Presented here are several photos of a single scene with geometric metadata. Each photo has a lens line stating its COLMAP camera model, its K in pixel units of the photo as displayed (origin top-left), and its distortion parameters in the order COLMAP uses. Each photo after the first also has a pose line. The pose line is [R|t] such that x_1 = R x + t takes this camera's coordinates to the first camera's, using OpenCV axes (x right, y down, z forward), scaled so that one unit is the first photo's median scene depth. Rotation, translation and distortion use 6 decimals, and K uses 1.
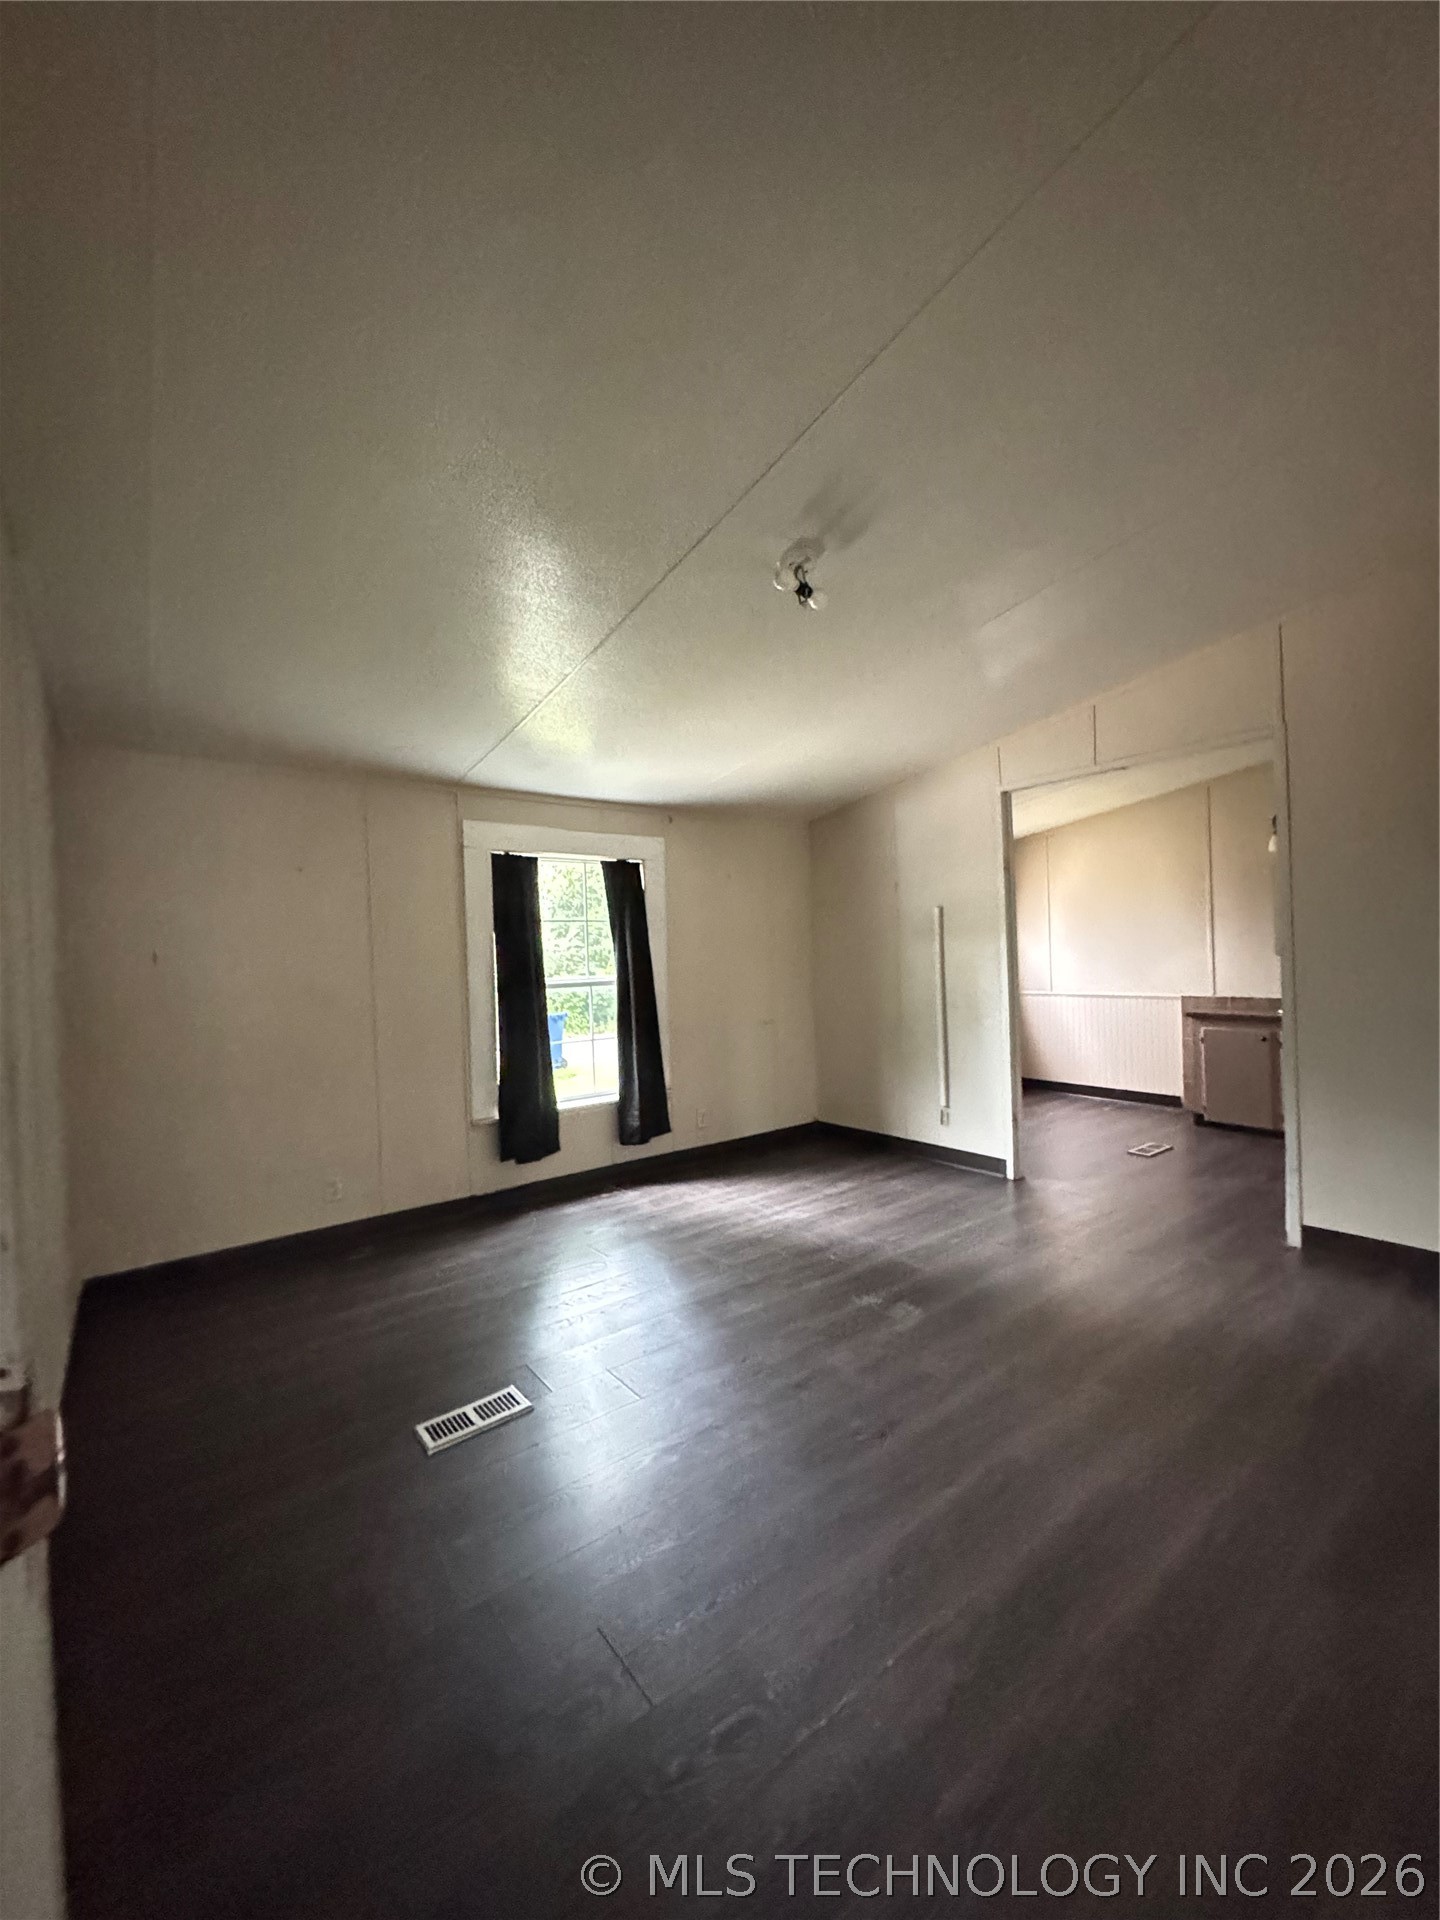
lens RADIAL K [[768.2, 0, 721.7], [0, 768.2, 957.0], [0, 0, 1]] dist [-0.004923, 0.000445]
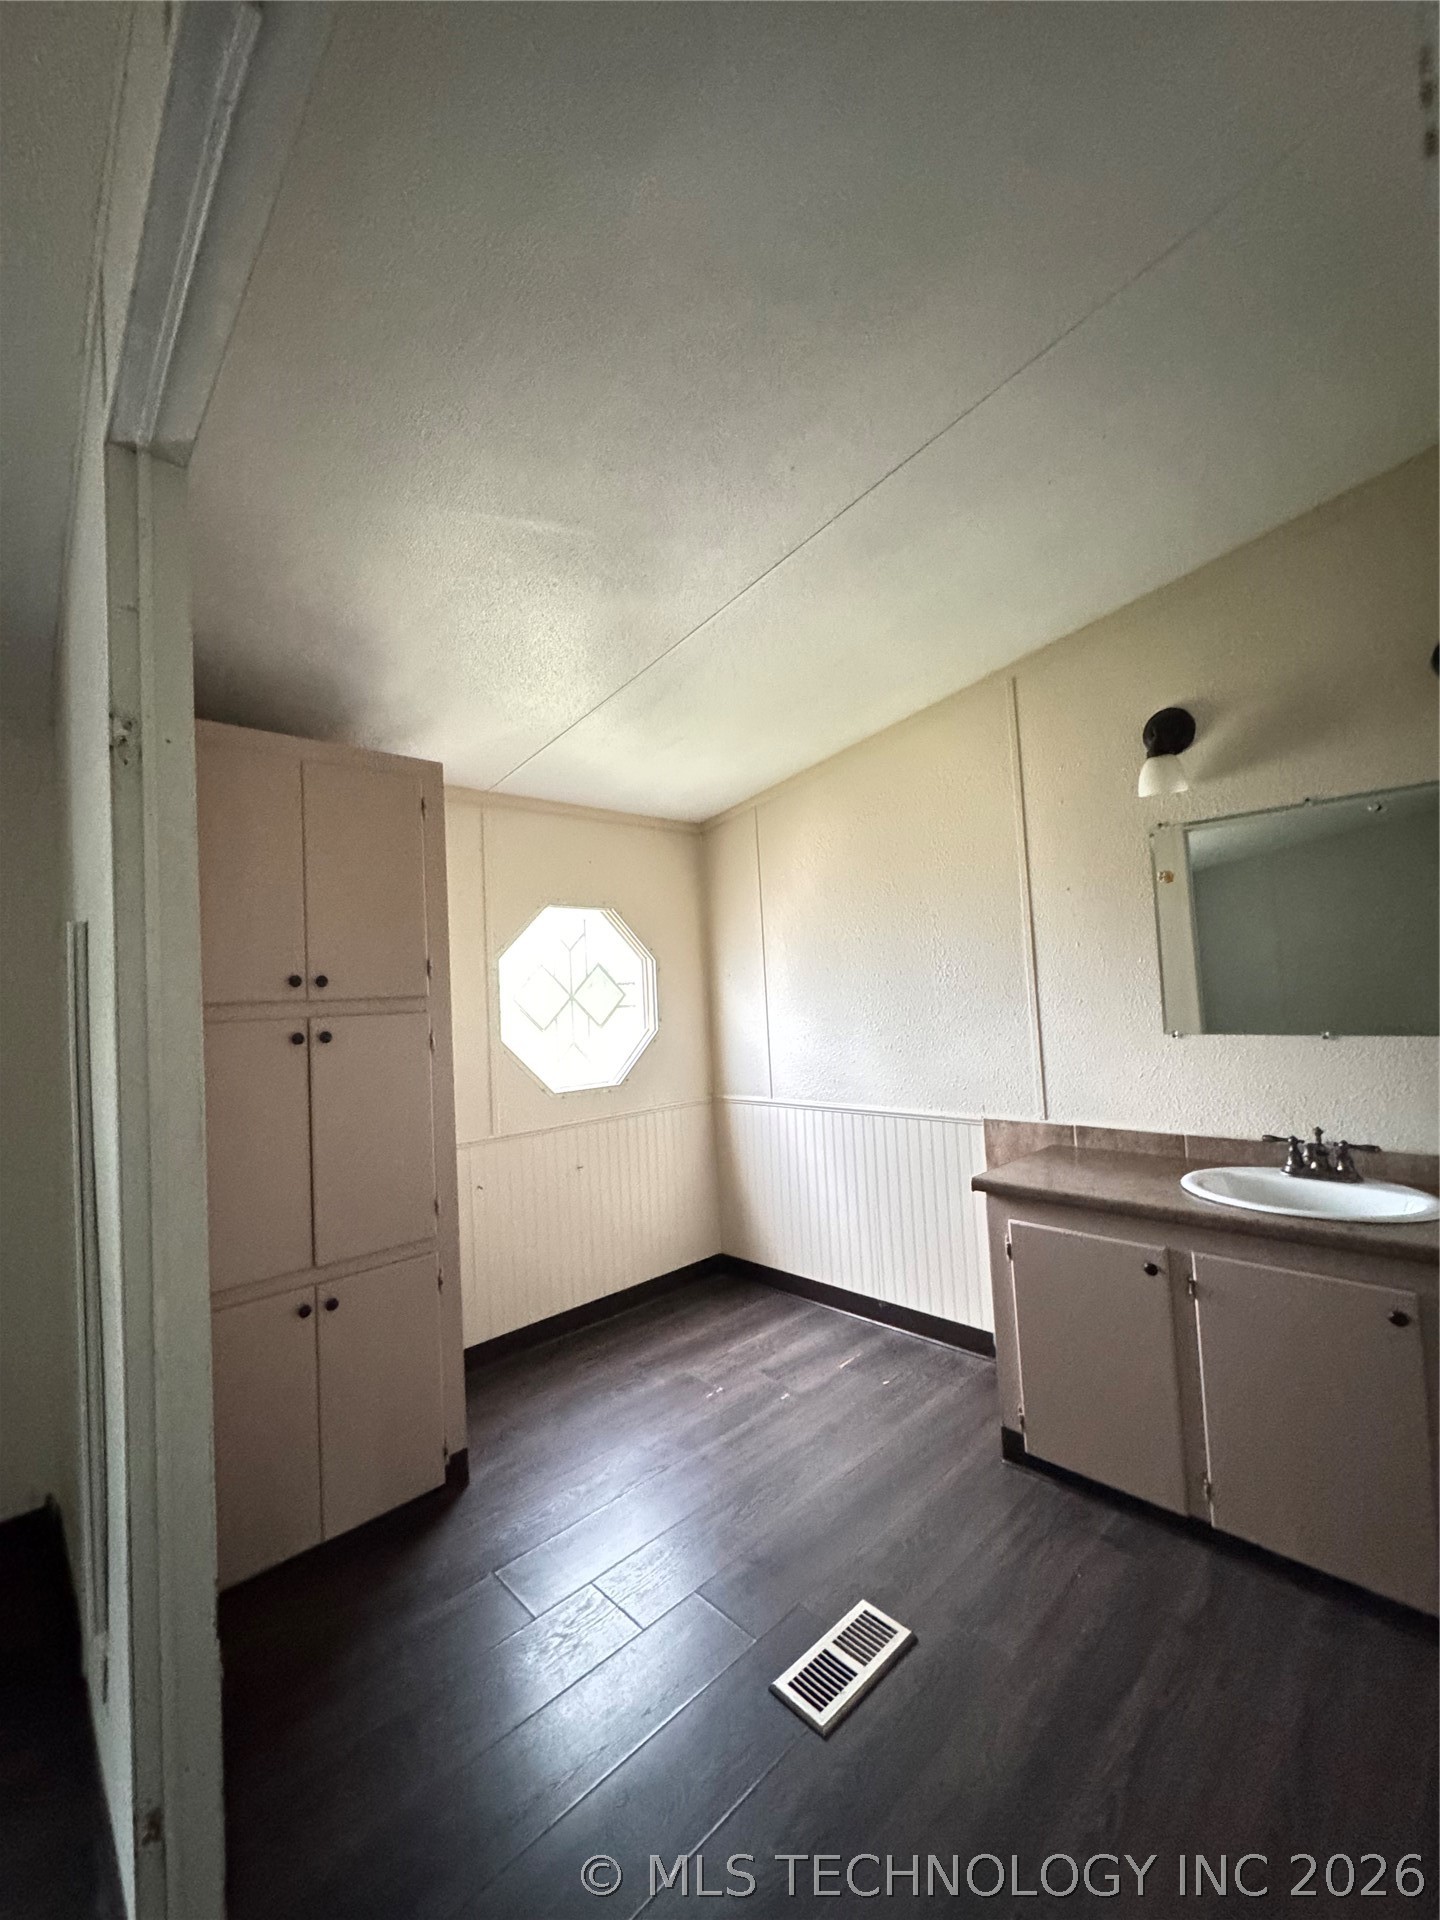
lens RADIAL K [[768.2, 0, 721.7], [0, 768.2, 957.0], [0, 0, 1]] dist [-0.004923, 0.000445]
pose [[0.993426, -0.009194, 0.114104, 0.389908], [0.016265, 0.997994, -0.061186, -0.023348], [-0.113313, 0.062640, 0.991583, 0.547691]]
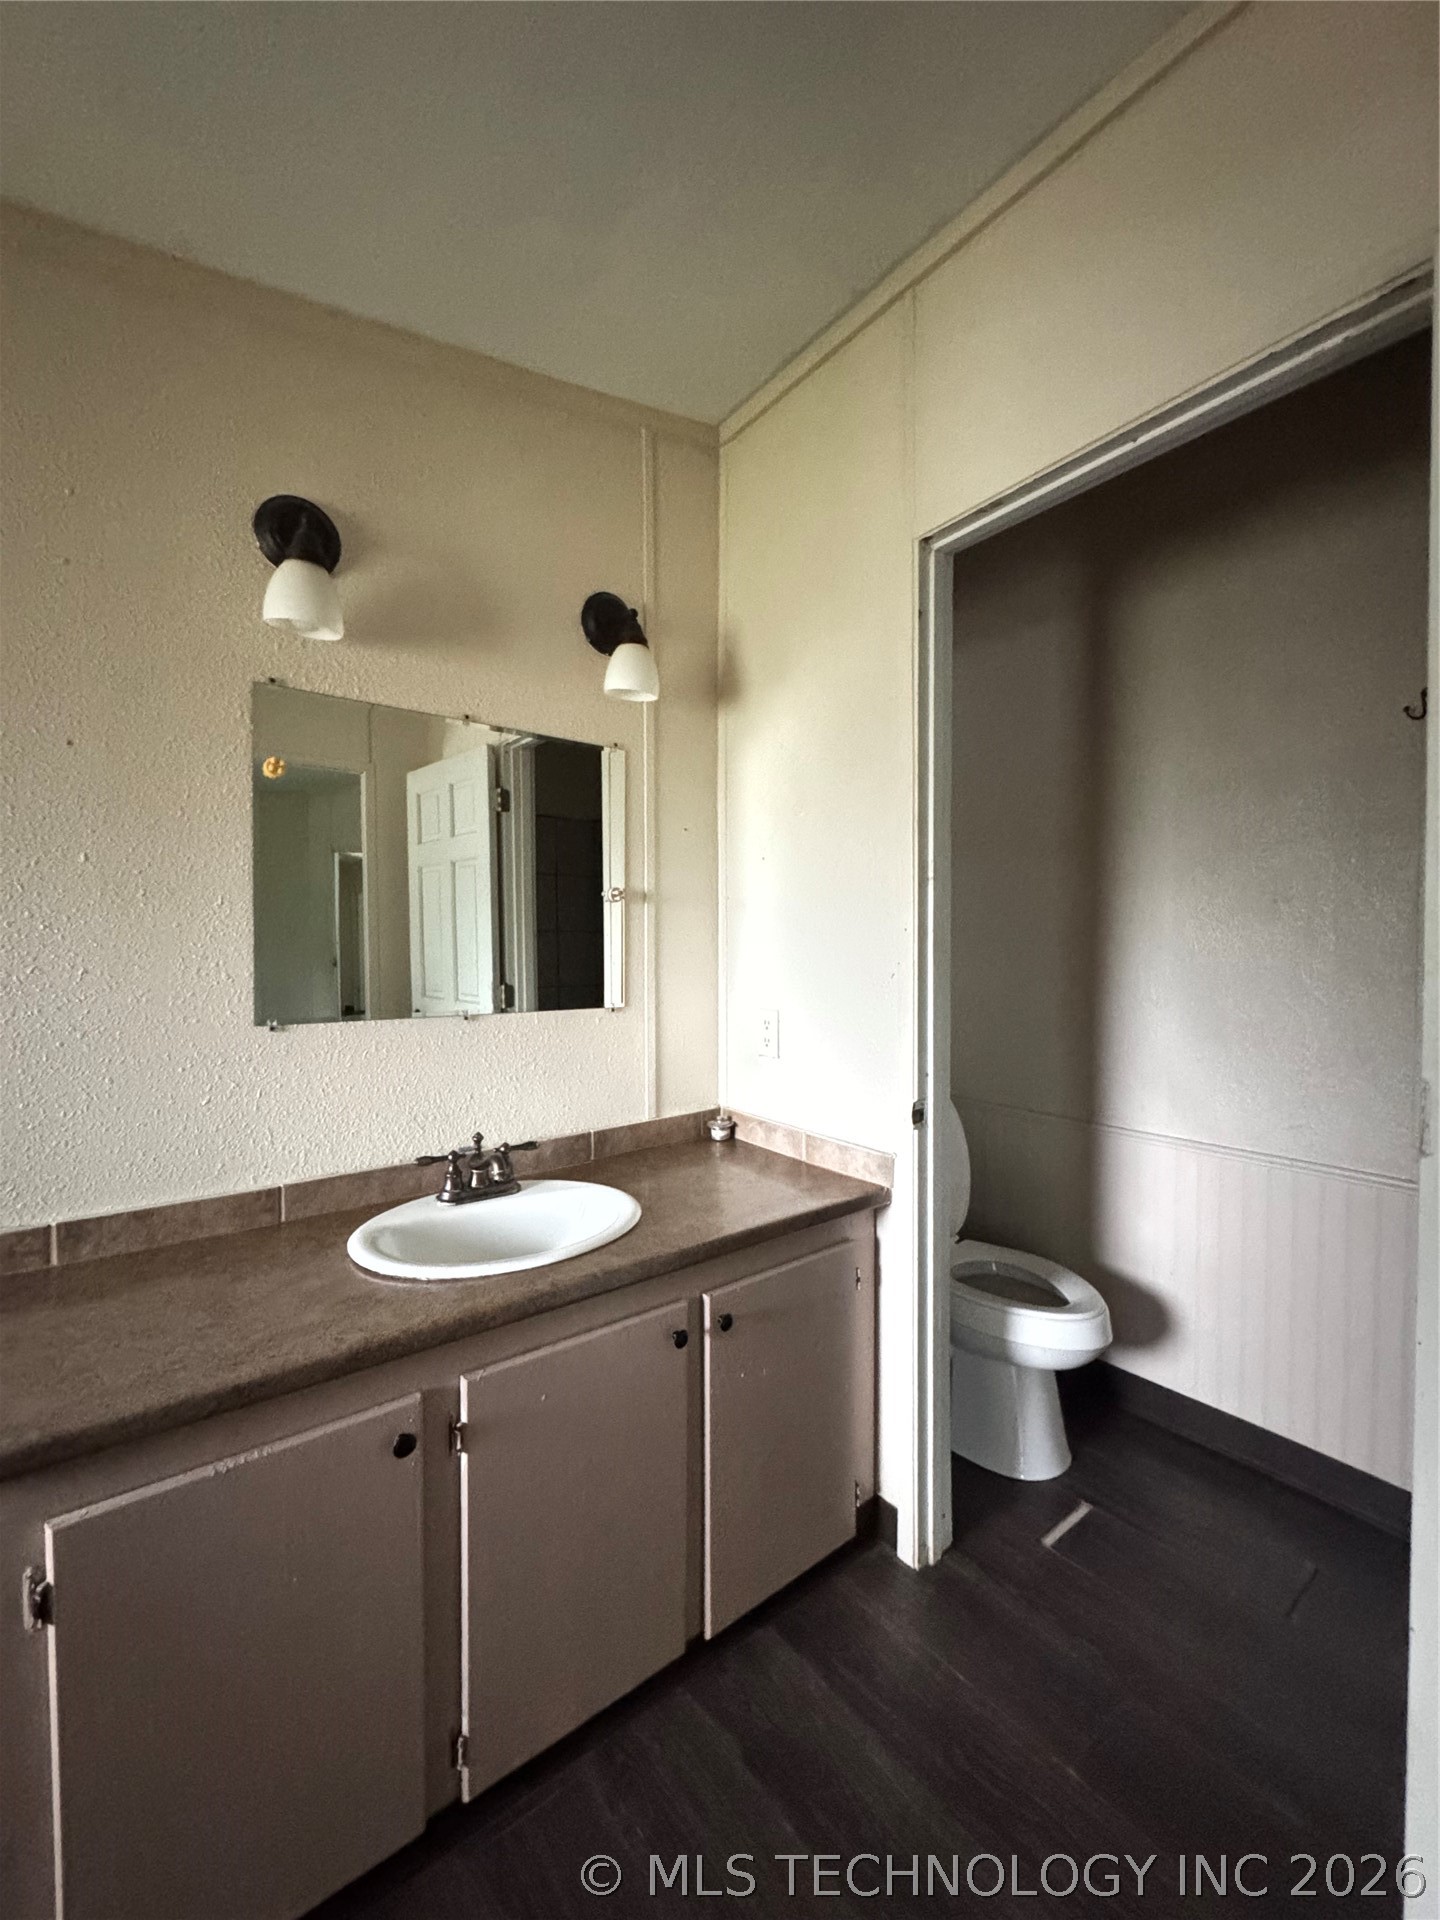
lens RADIAL K [[768.2, 0, 721.7], [0, 768.2, 957.0], [0, 0, 1]] dist [-0.004923, 0.000445]
pose [[0.005488, 0.032165, 0.999467, 0.425434], [0.019985, 0.999279, -0.032269, -0.014391], [-0.999785, 0.020151, 0.004842, 0.781215]]
